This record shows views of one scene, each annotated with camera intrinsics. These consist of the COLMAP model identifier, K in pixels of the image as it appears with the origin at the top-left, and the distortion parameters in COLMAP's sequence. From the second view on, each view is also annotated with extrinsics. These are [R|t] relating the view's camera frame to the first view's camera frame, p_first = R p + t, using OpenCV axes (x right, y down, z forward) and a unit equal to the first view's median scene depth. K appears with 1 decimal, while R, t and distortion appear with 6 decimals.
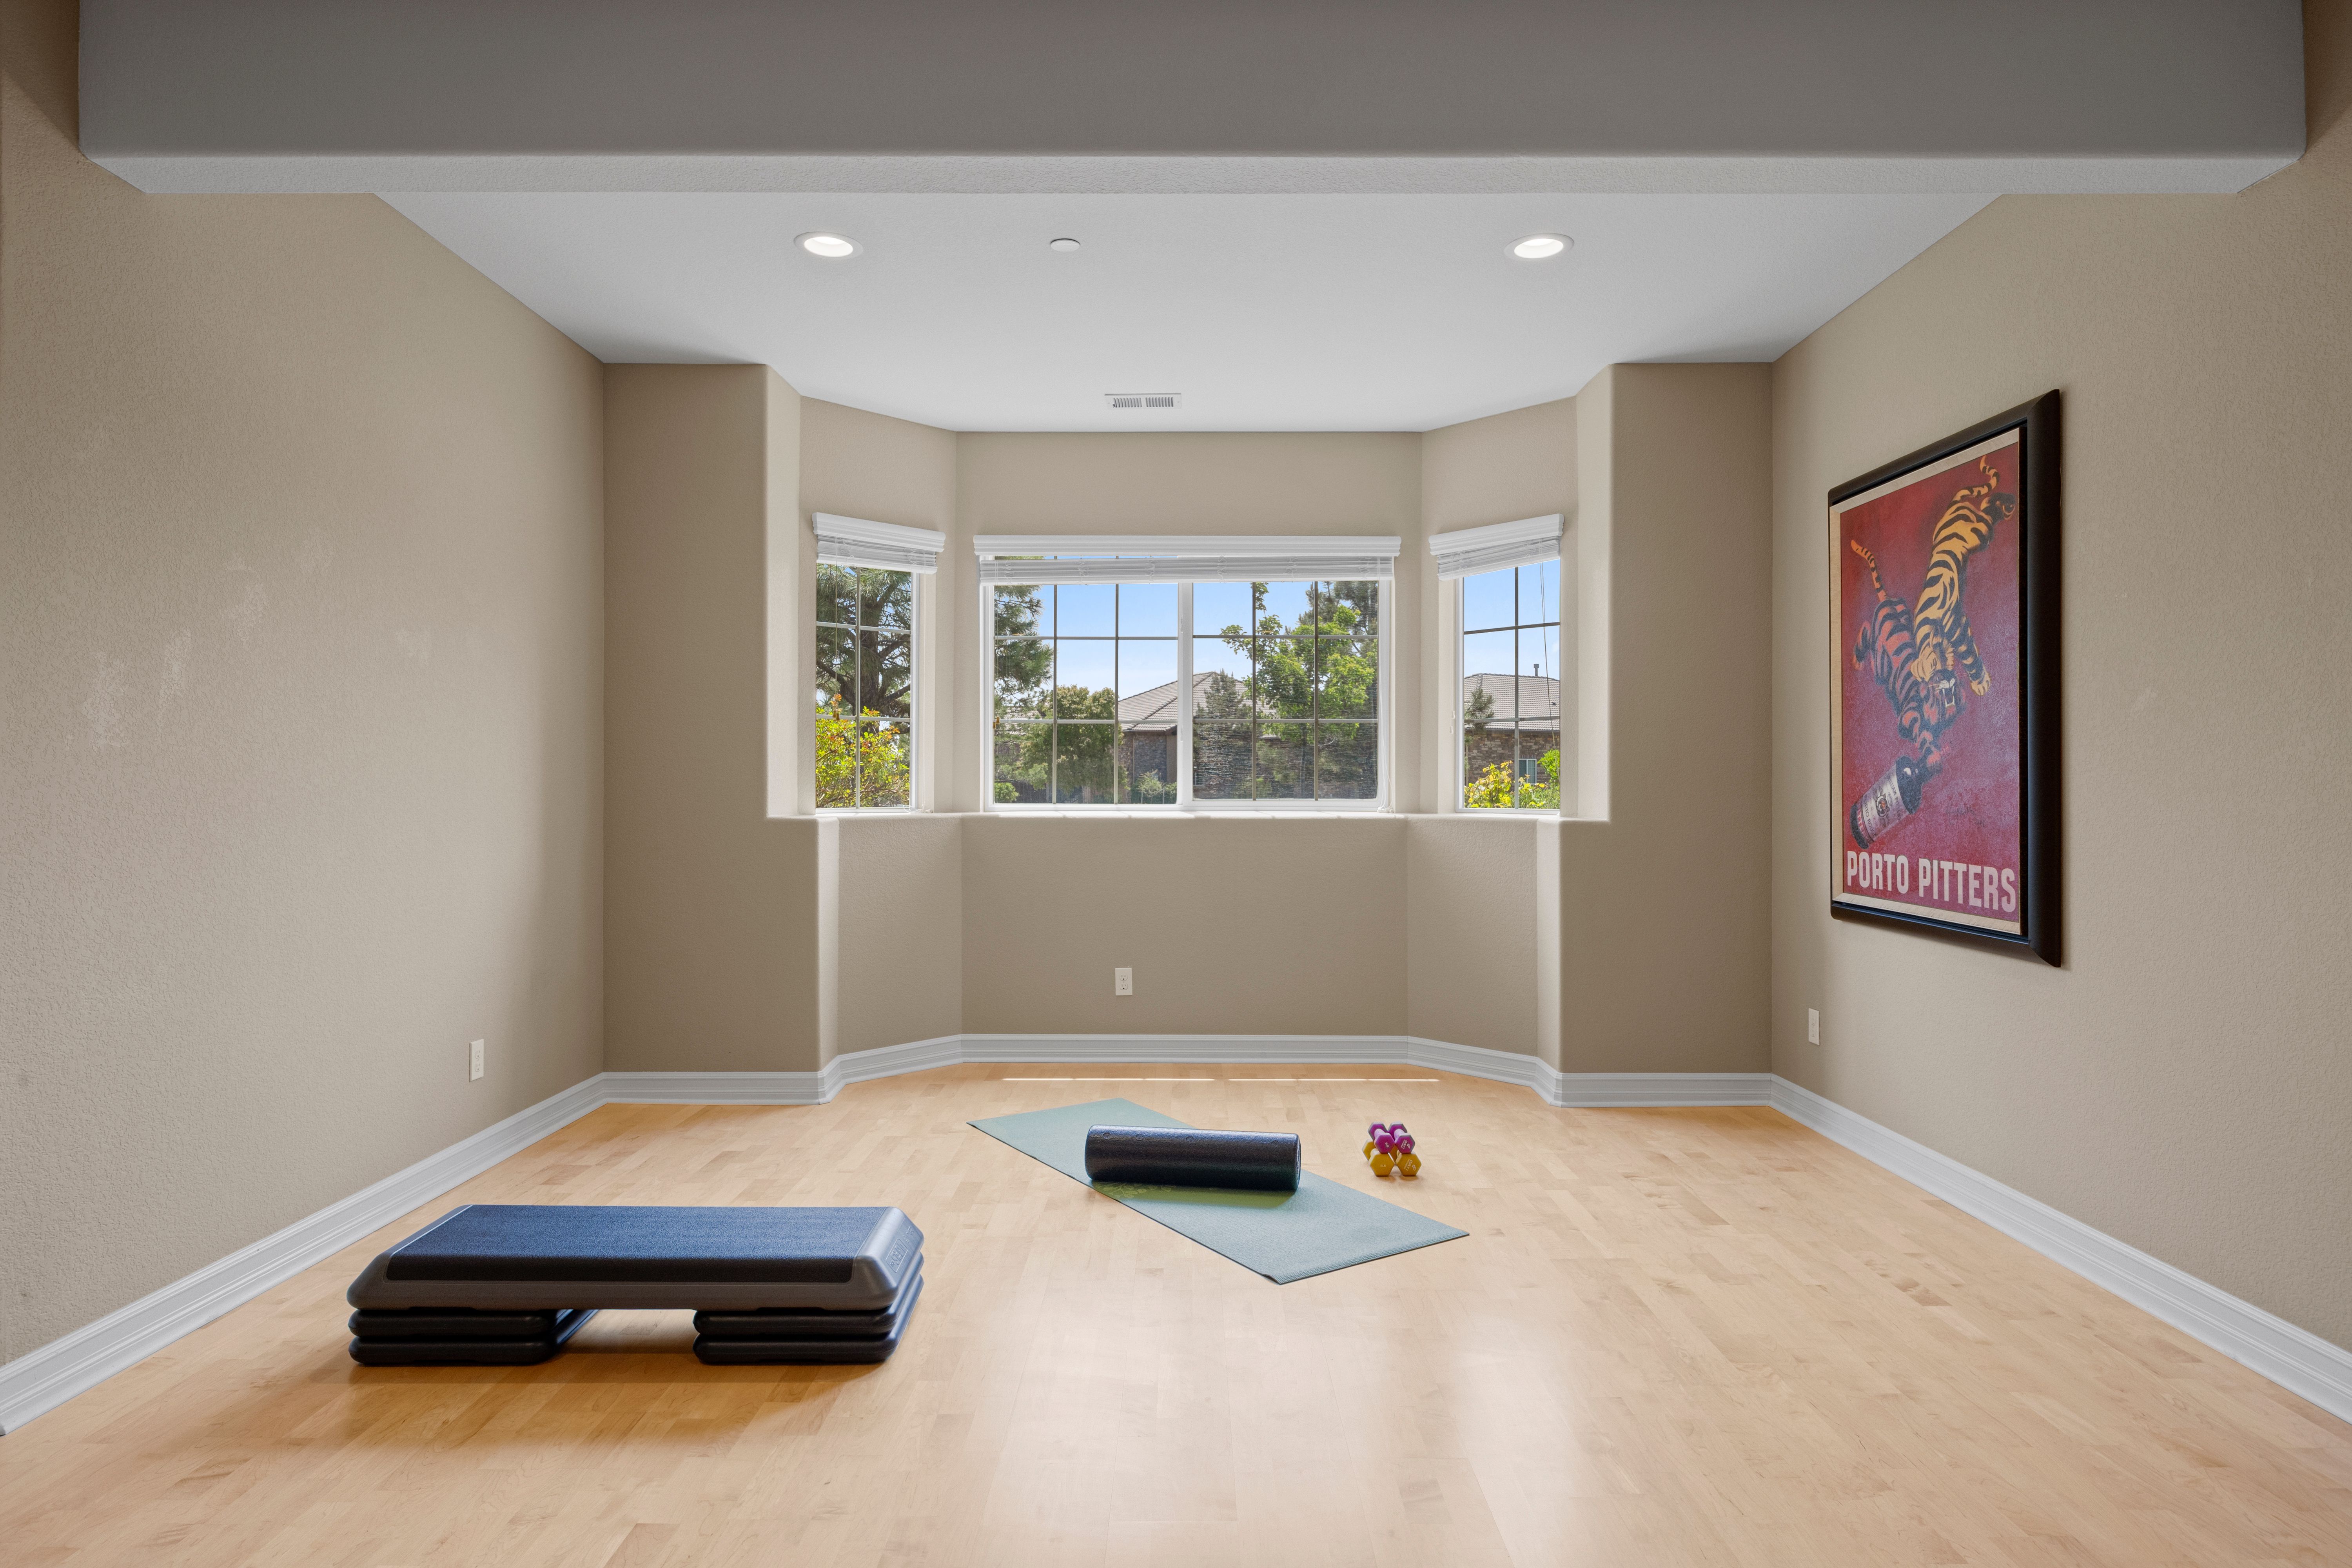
lens RADIAL K [[1292.1, 0, 1176.0], [0, 1292.1, 784.0], [0, 0, 1]] dist [0.001319, 0.000279]
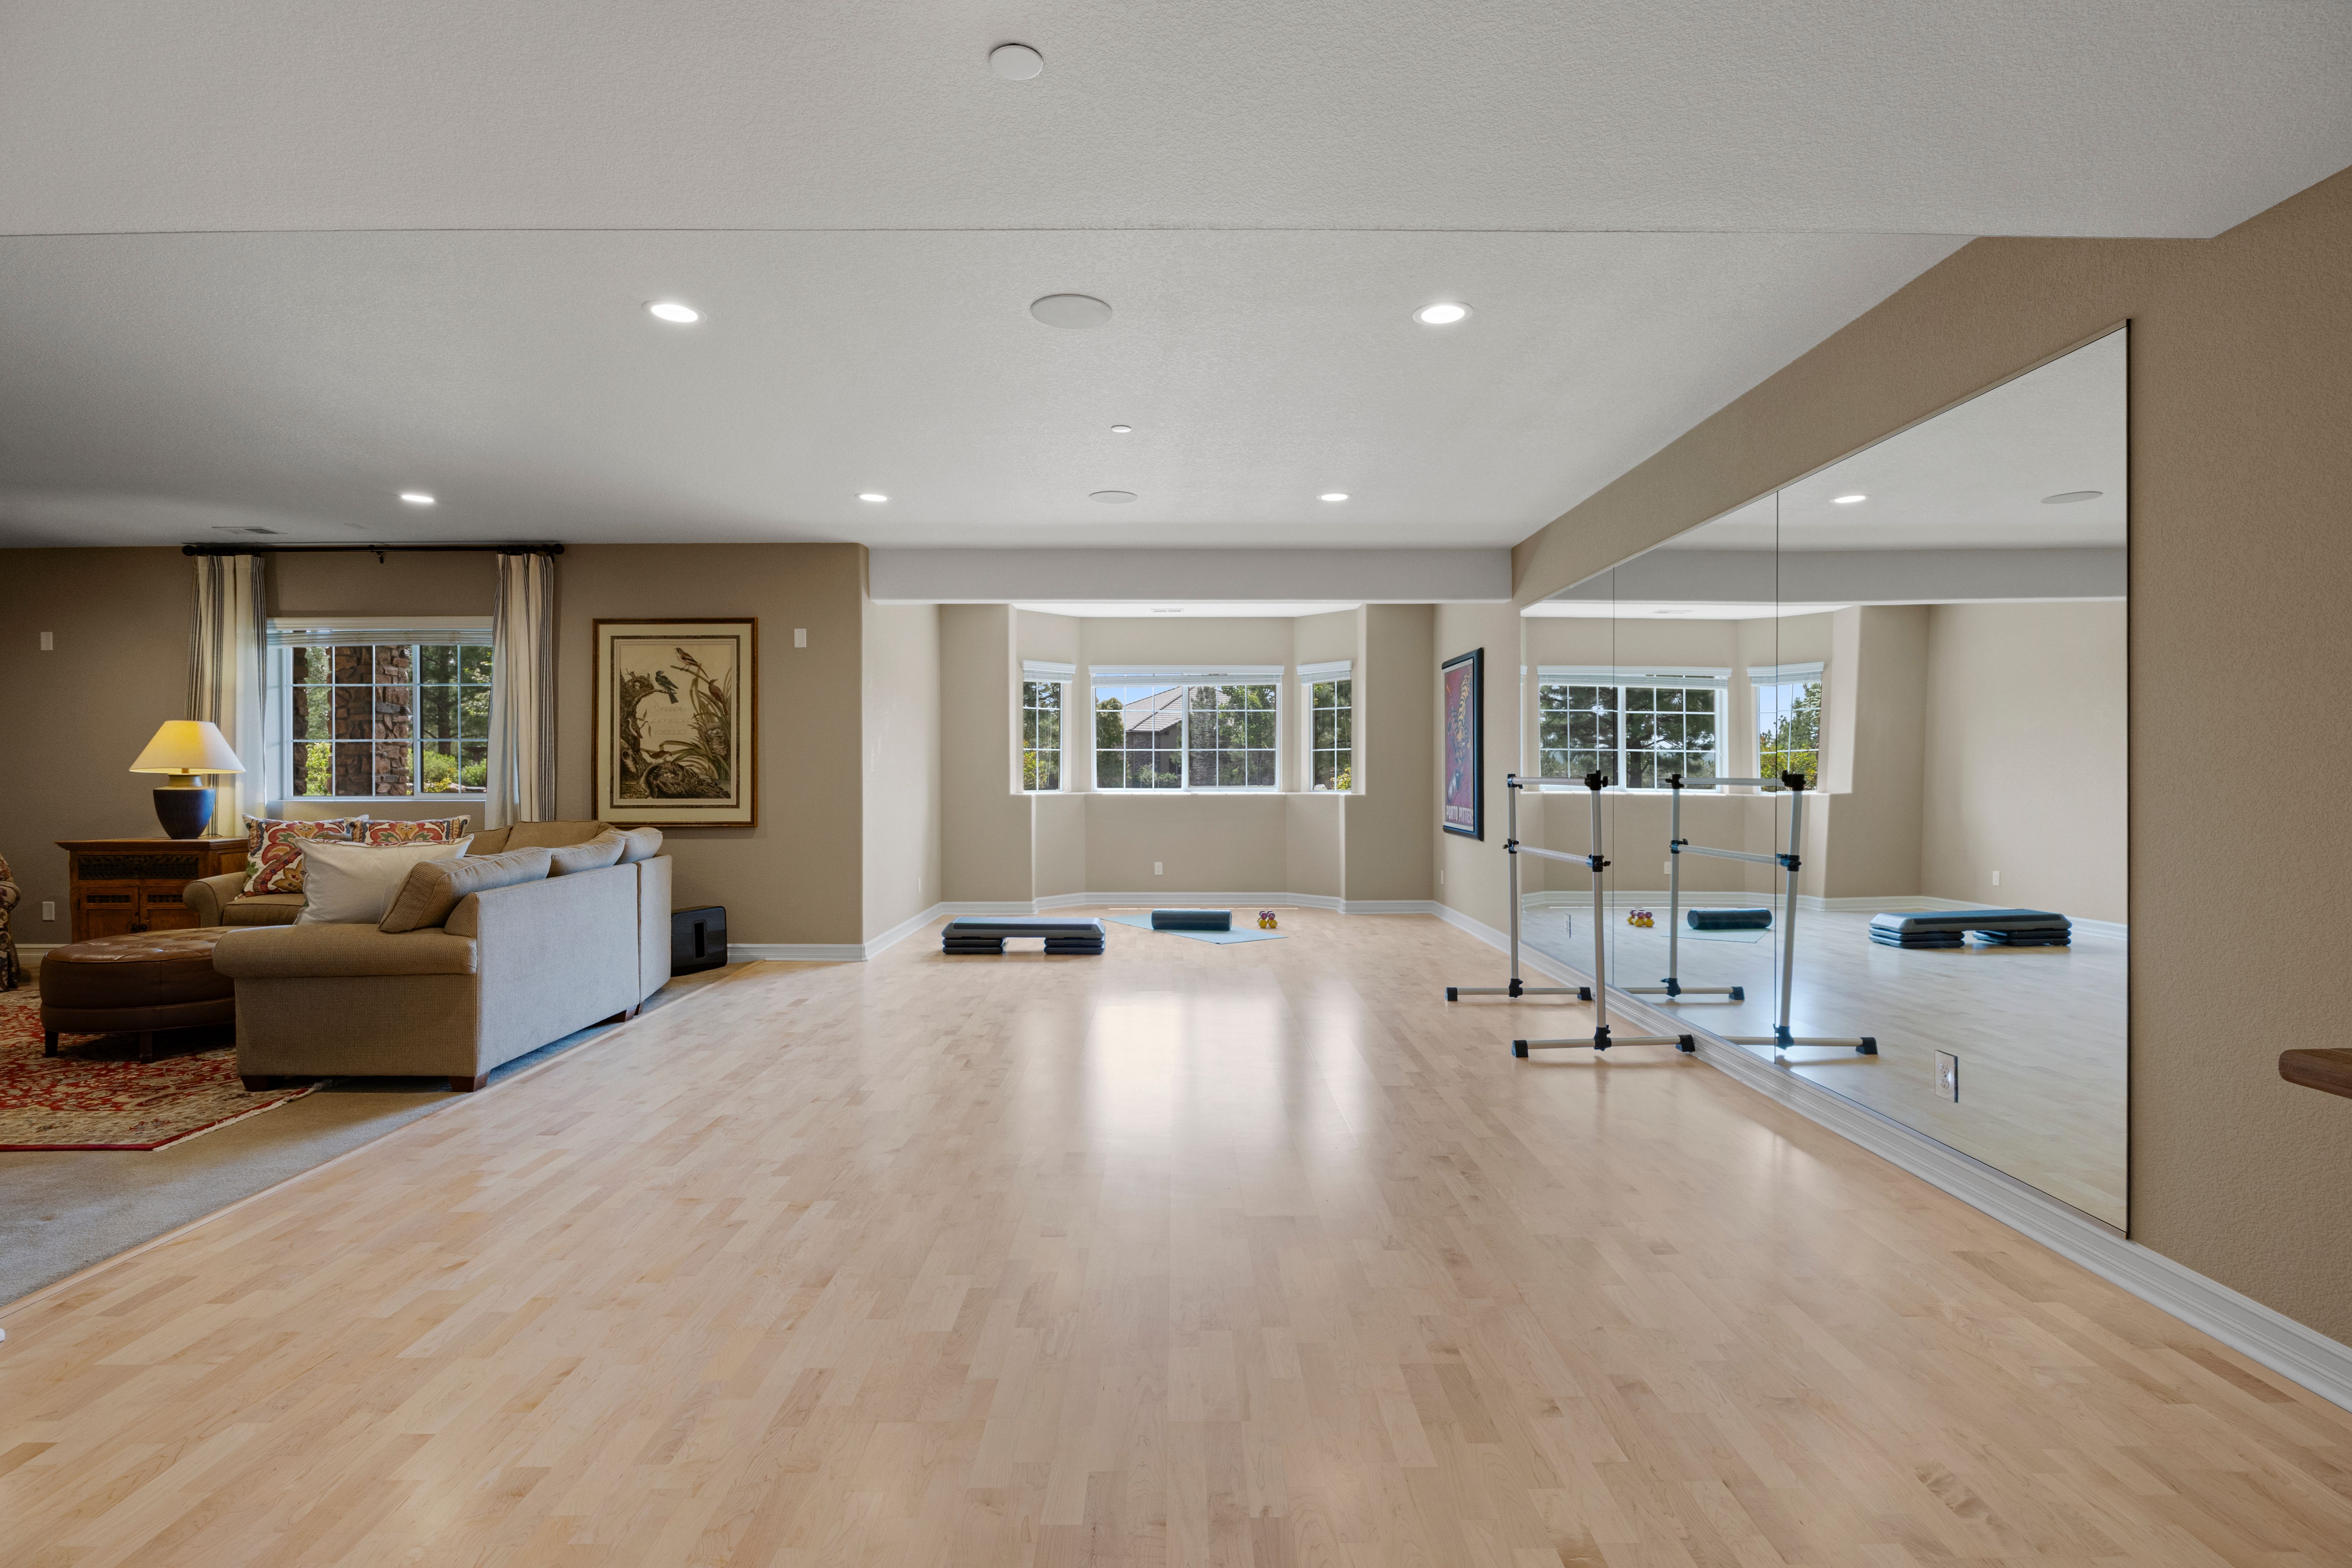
lens RADIAL K [[1069.1, 0, 1176.0], [0, 1069.1, 784.0], [0, 0, 1]] dist [-0.012905, 0.000138]
pose [[0.999975, -0.002487, 0.006557, -0.024725], [0.002428, 0.999957, 0.008971, -0.009214], [-0.006579, -0.008955, 0.999938, -0.922677]]
